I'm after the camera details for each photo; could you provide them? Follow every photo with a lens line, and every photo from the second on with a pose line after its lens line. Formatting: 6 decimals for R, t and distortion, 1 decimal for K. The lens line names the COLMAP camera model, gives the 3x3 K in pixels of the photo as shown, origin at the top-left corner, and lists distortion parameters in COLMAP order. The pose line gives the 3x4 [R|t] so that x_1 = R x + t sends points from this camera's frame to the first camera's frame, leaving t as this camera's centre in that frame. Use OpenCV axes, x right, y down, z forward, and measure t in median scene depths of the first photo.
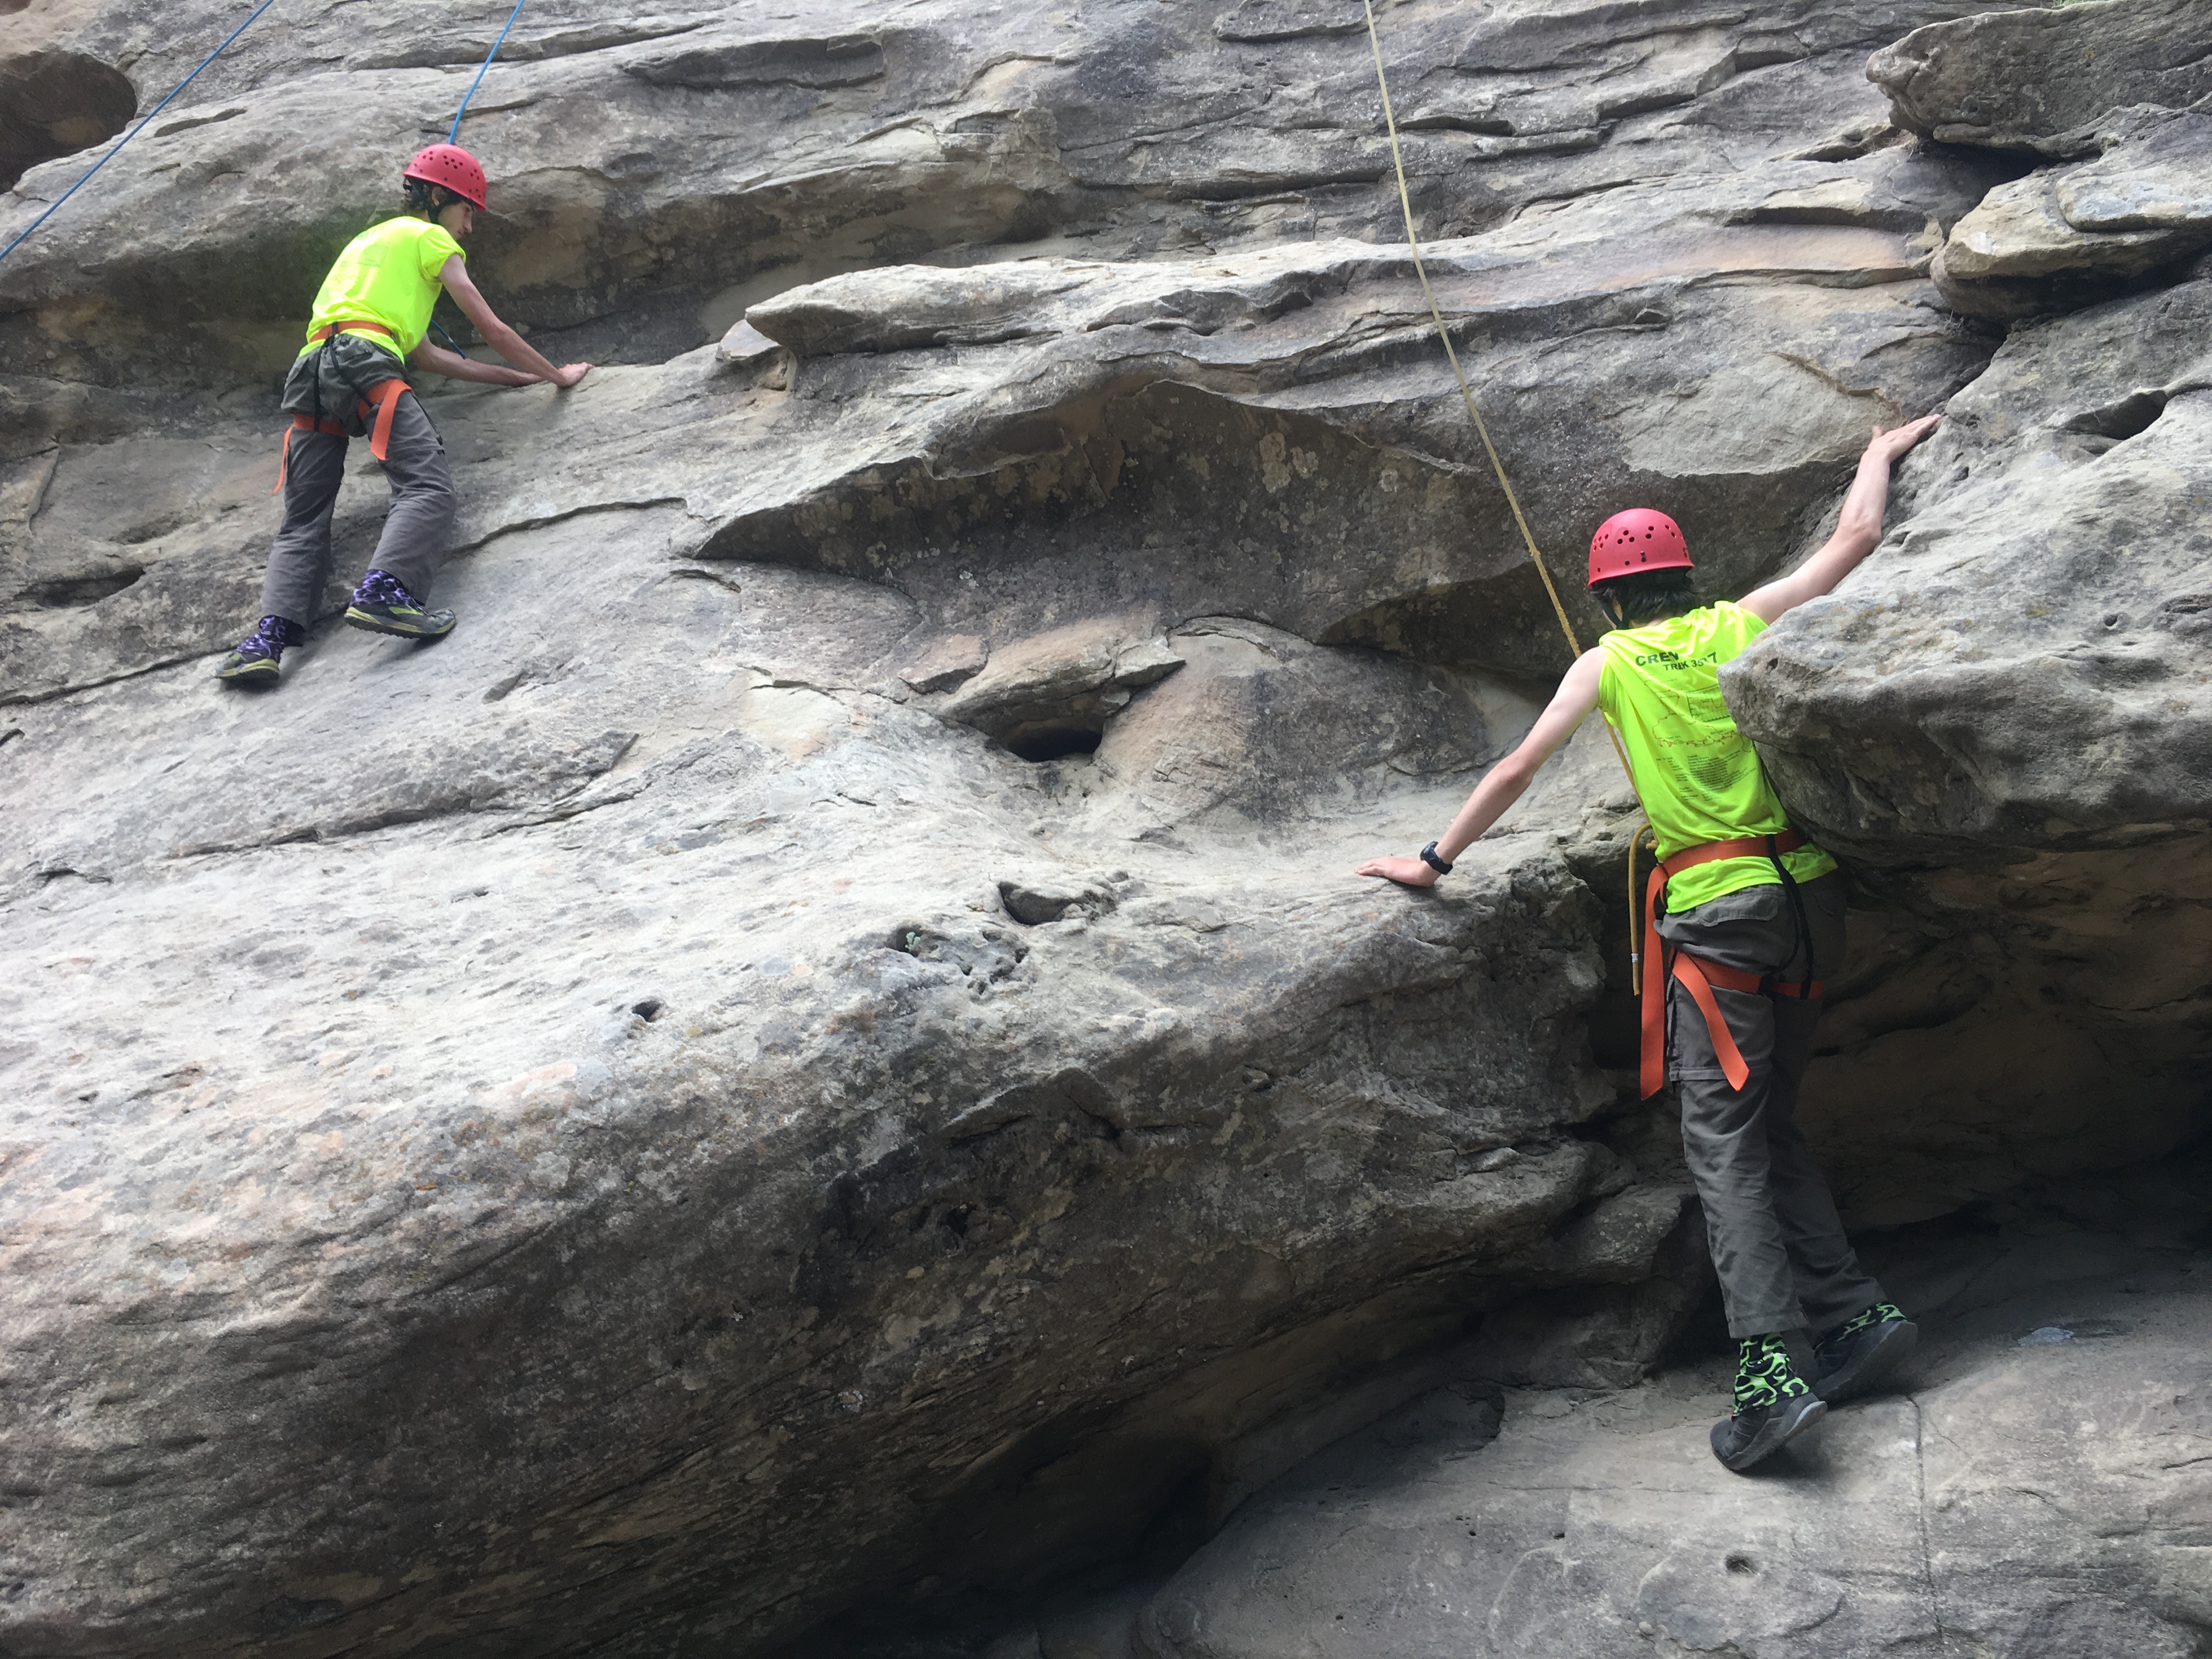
lens RADIAL K [[1880.1, 0, 1101.5], [0, 1880.1, 841.2], [0, 0, 1]] dist [0.072247, -0.113642]
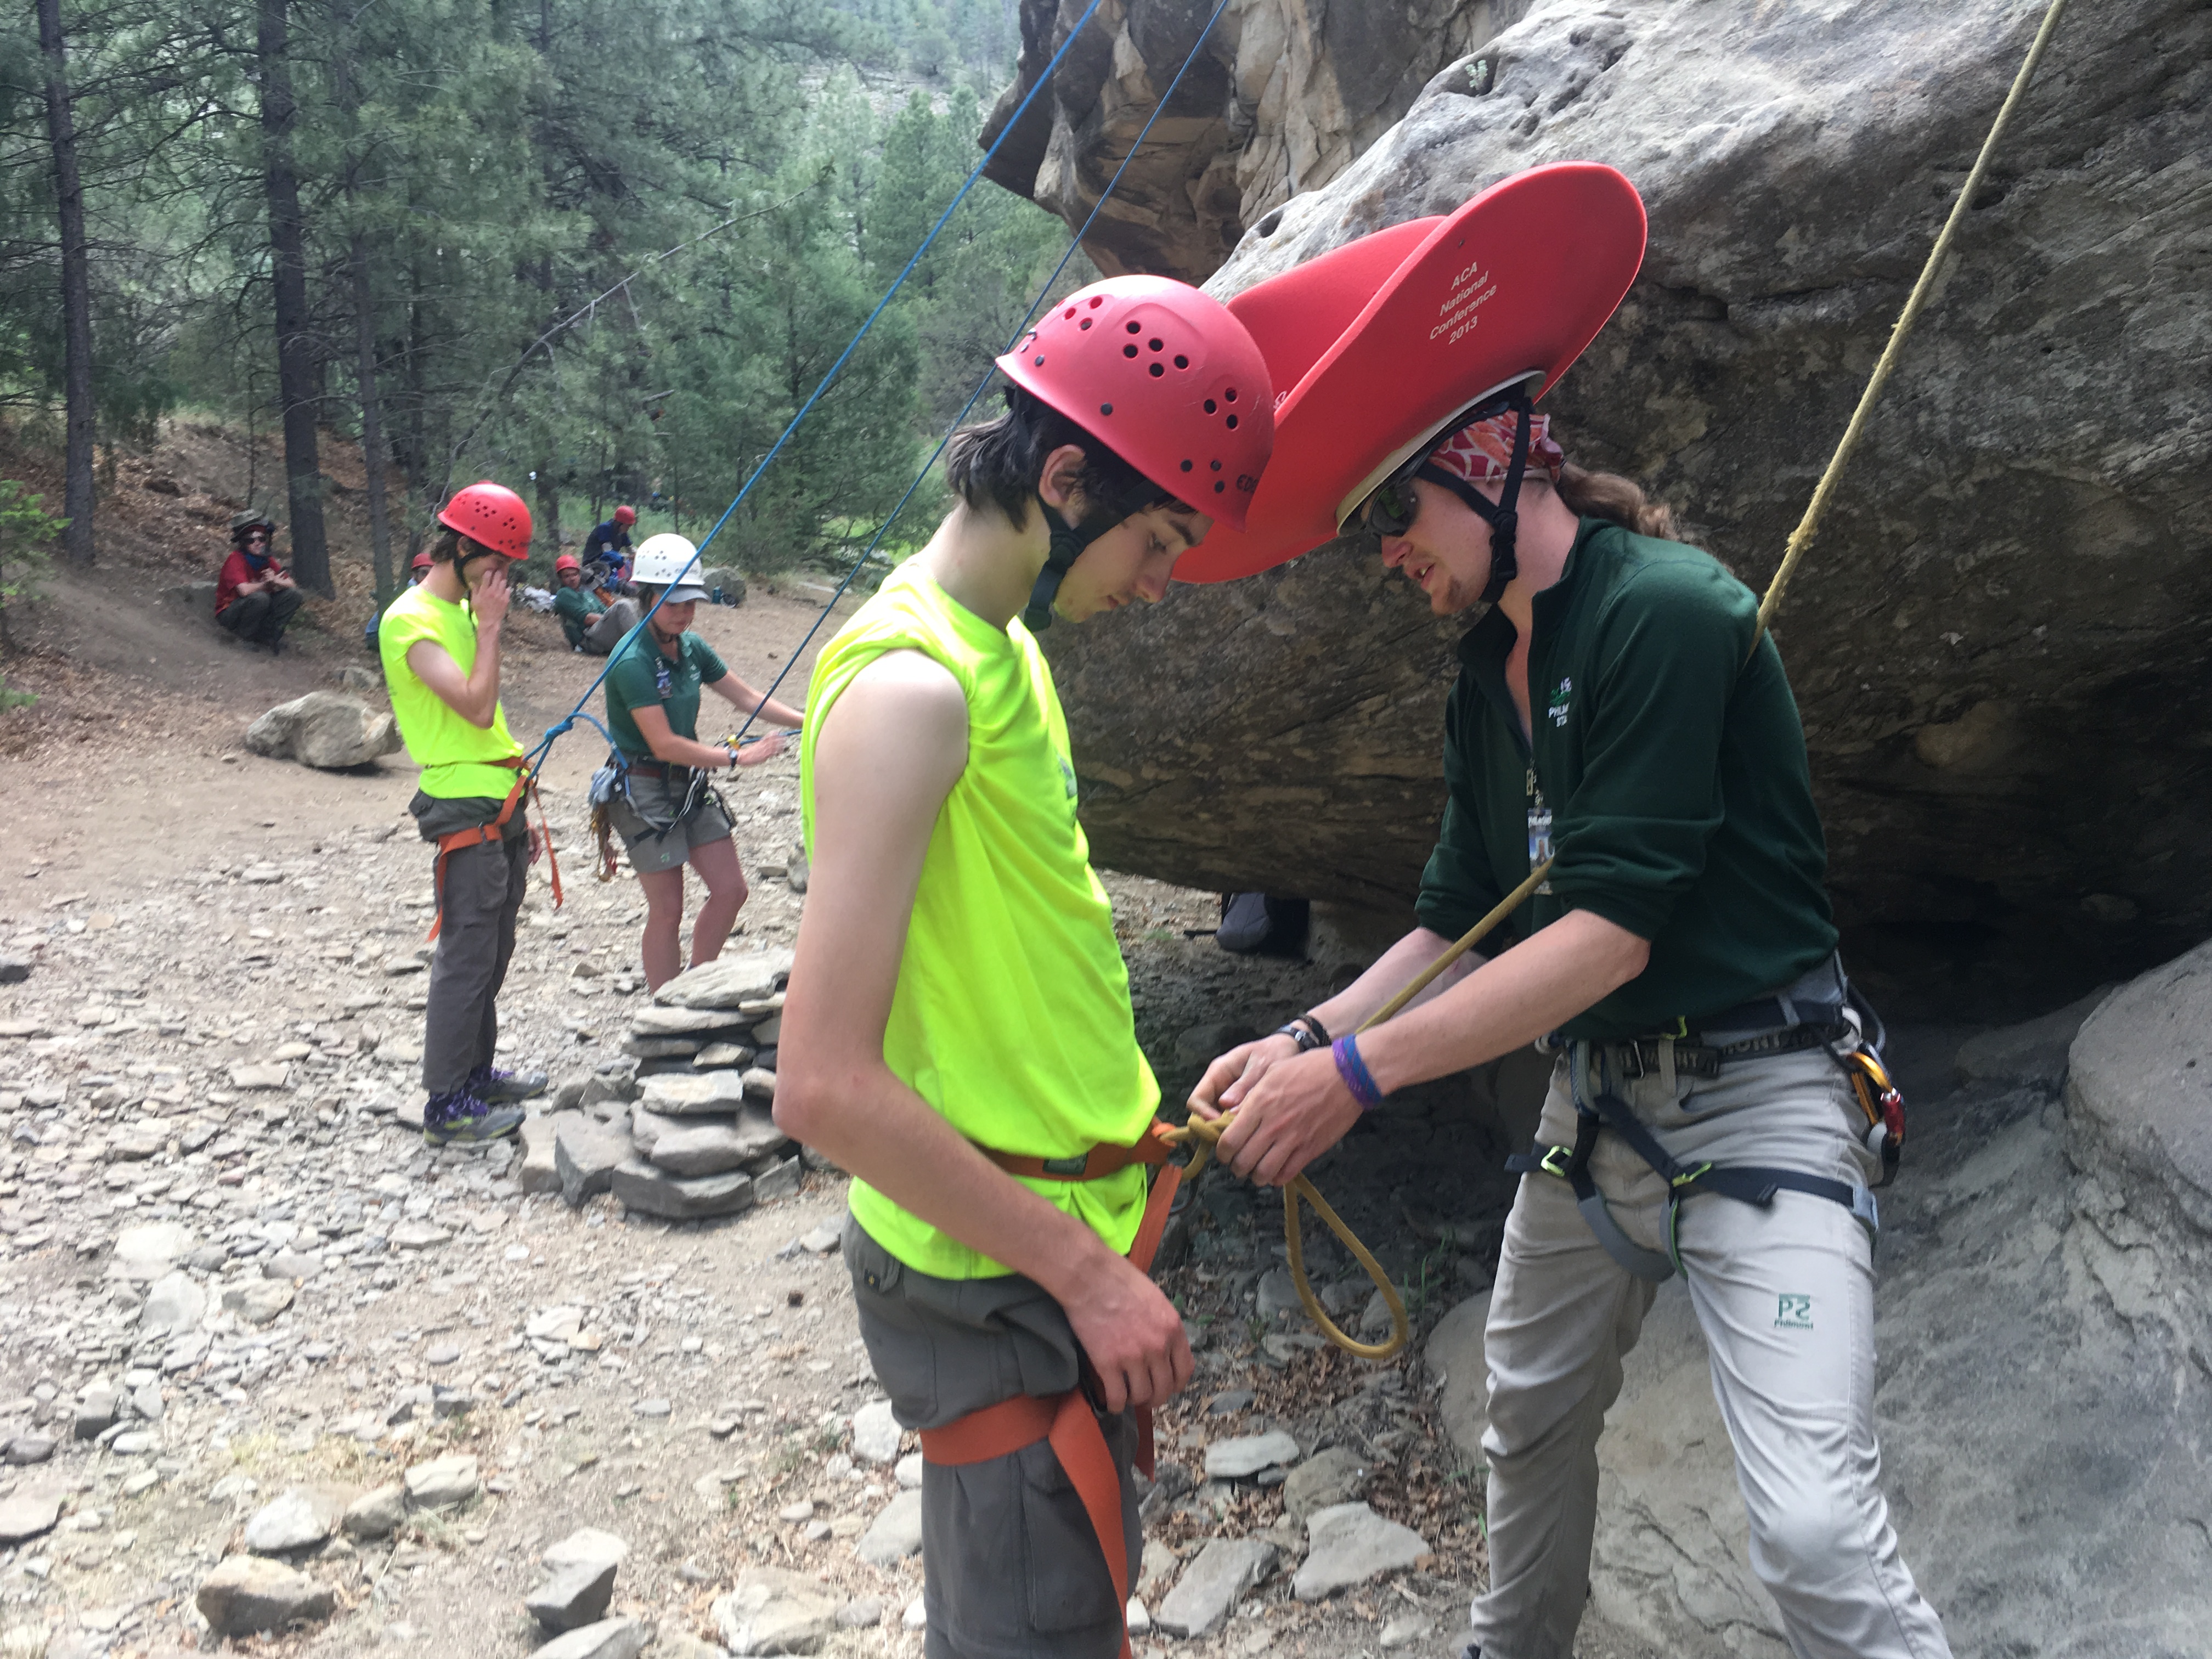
lens RADIAL K [[1880.3, 0, 1099.4], [0, 1880.3, 840.8], [0, 0, 1]] dist [0.090364, -0.137338]
pose [[0.353488, 0.172074, -0.919476, 0.470791], [0.221726, 0.939512, 0.261065, 0.086152], [0.908781, -0.296155, 0.293953, 0.440373]]
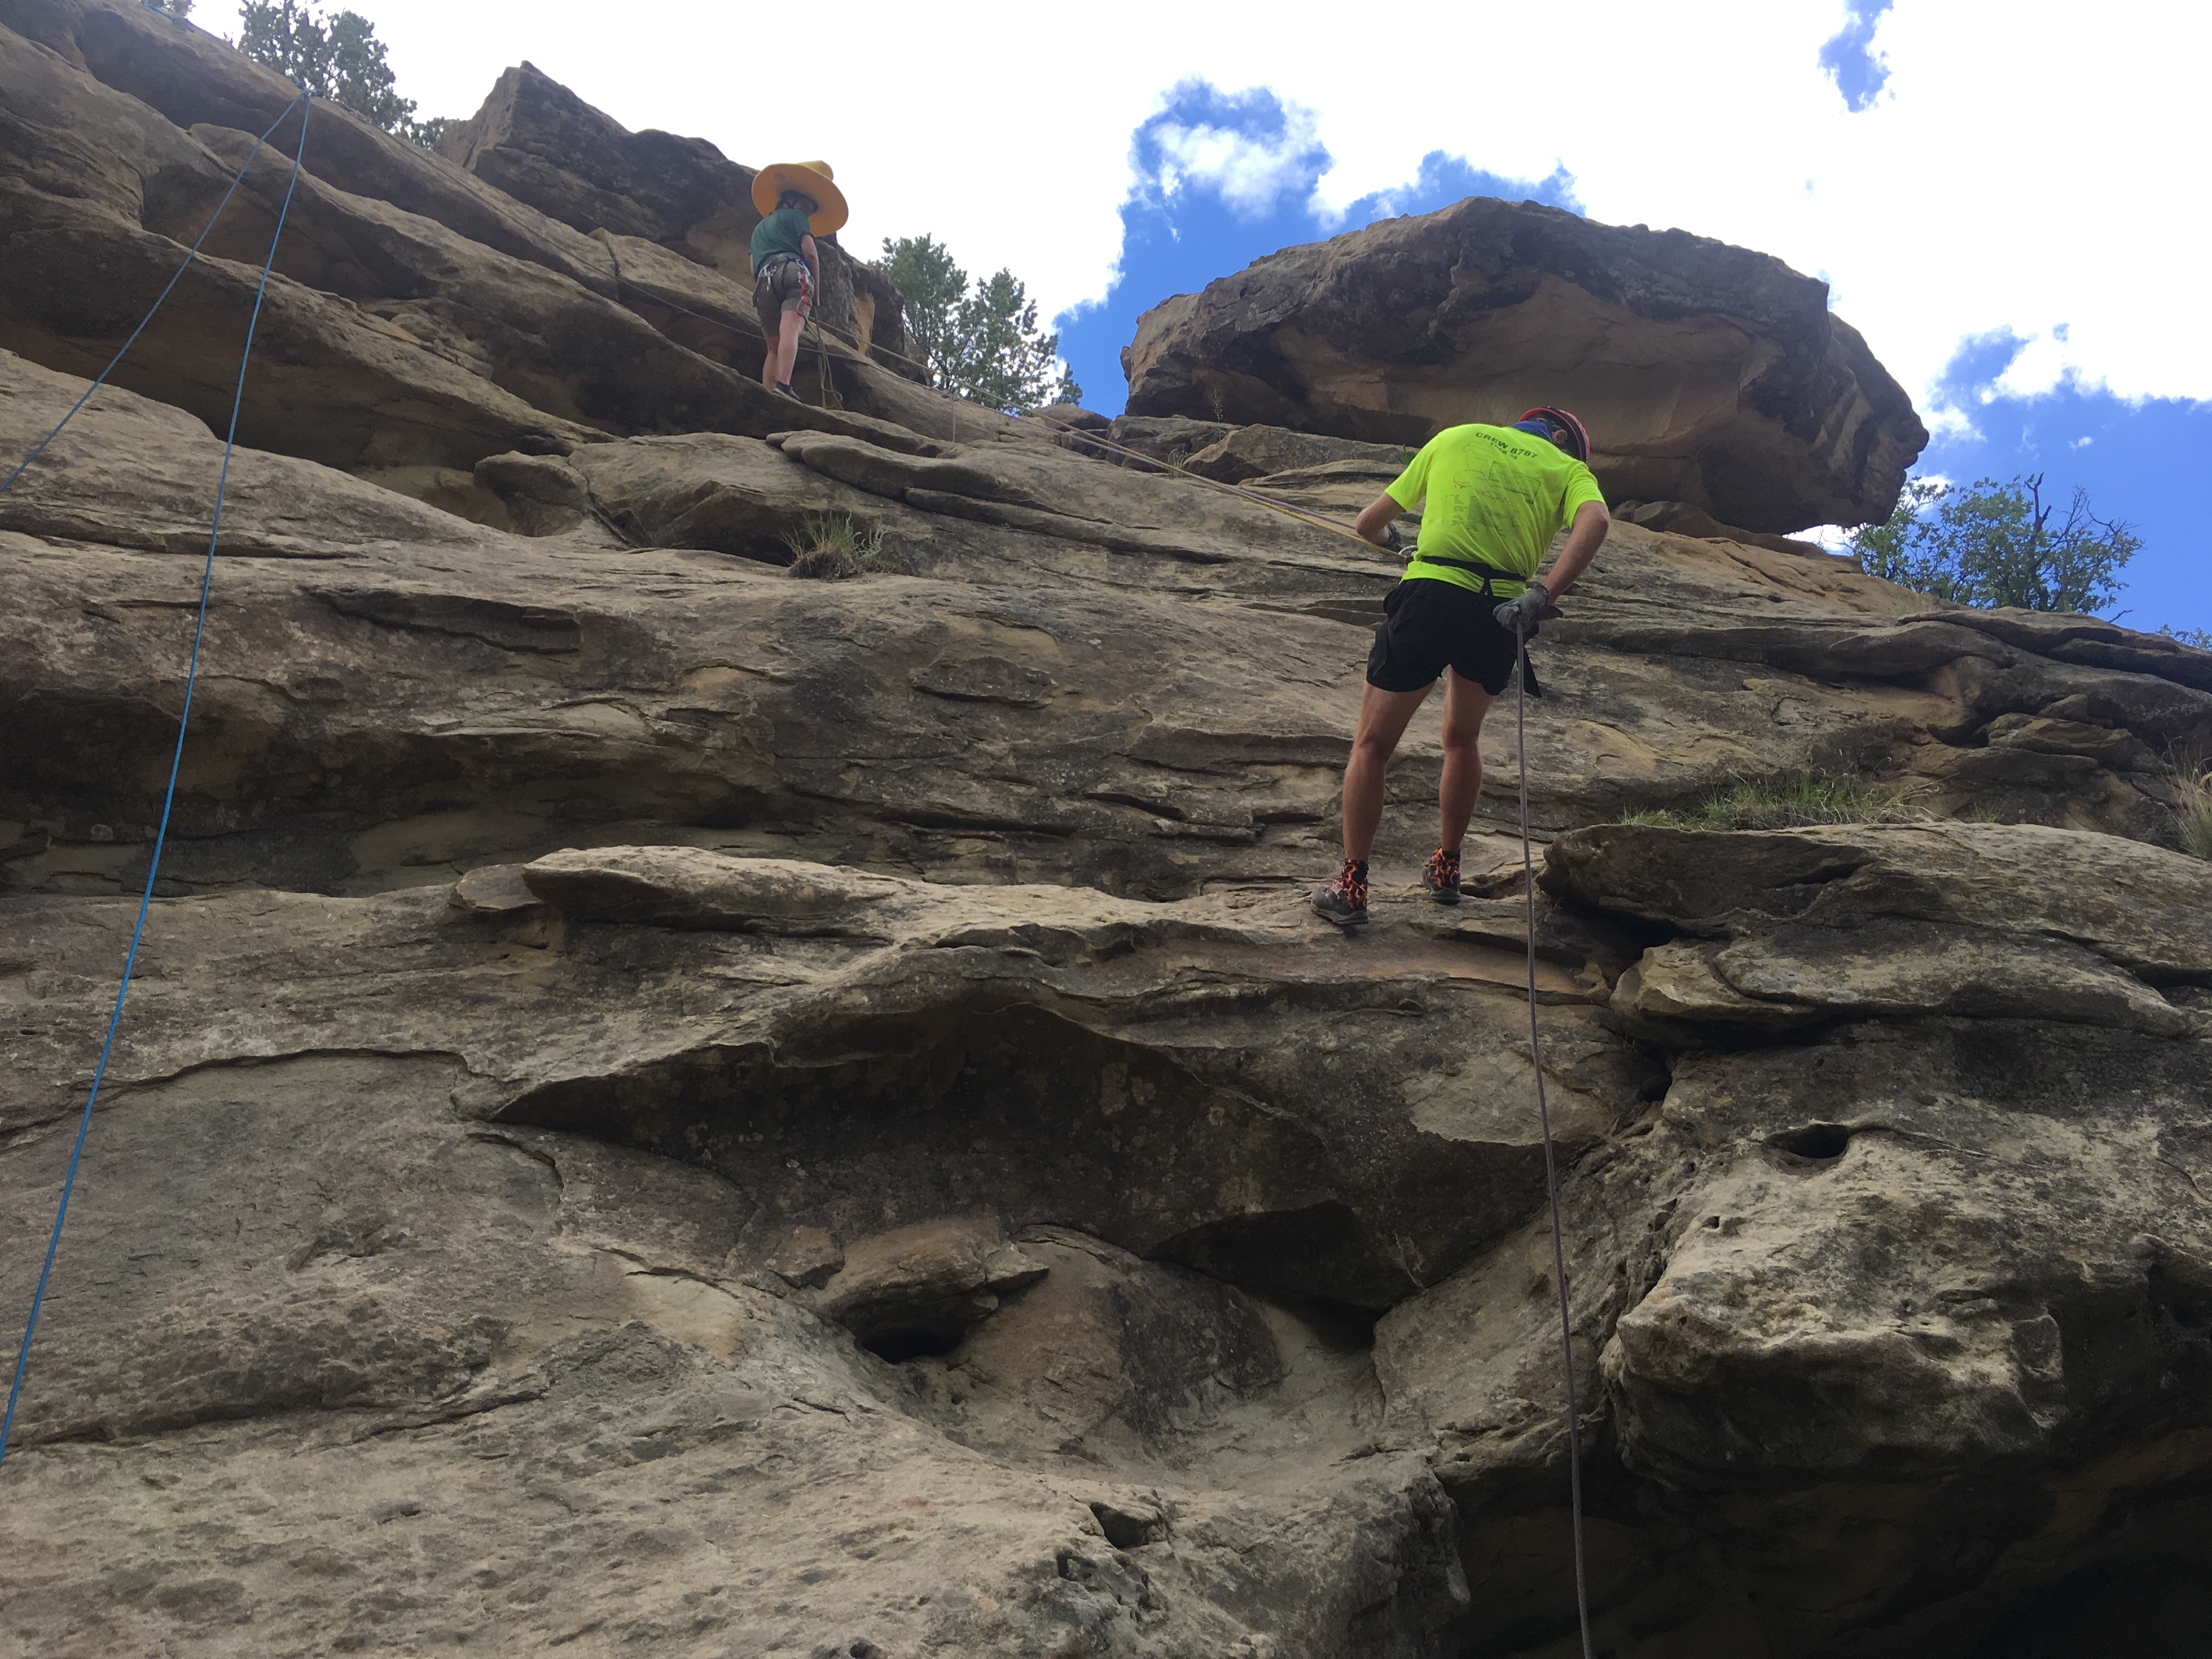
lens RADIAL K [[1889.5, 0, 1106.6], [0, 1889.5, 818.7], [0, 0, 1]] dist [0.086668, -0.136895]
pose [[0.880678, 0.160768, 0.445600, -0.480792], [-0.021101, 0.953030, -0.302141, -0.016879], [-0.473245, 0.256687, 0.842705, 0.025958]]
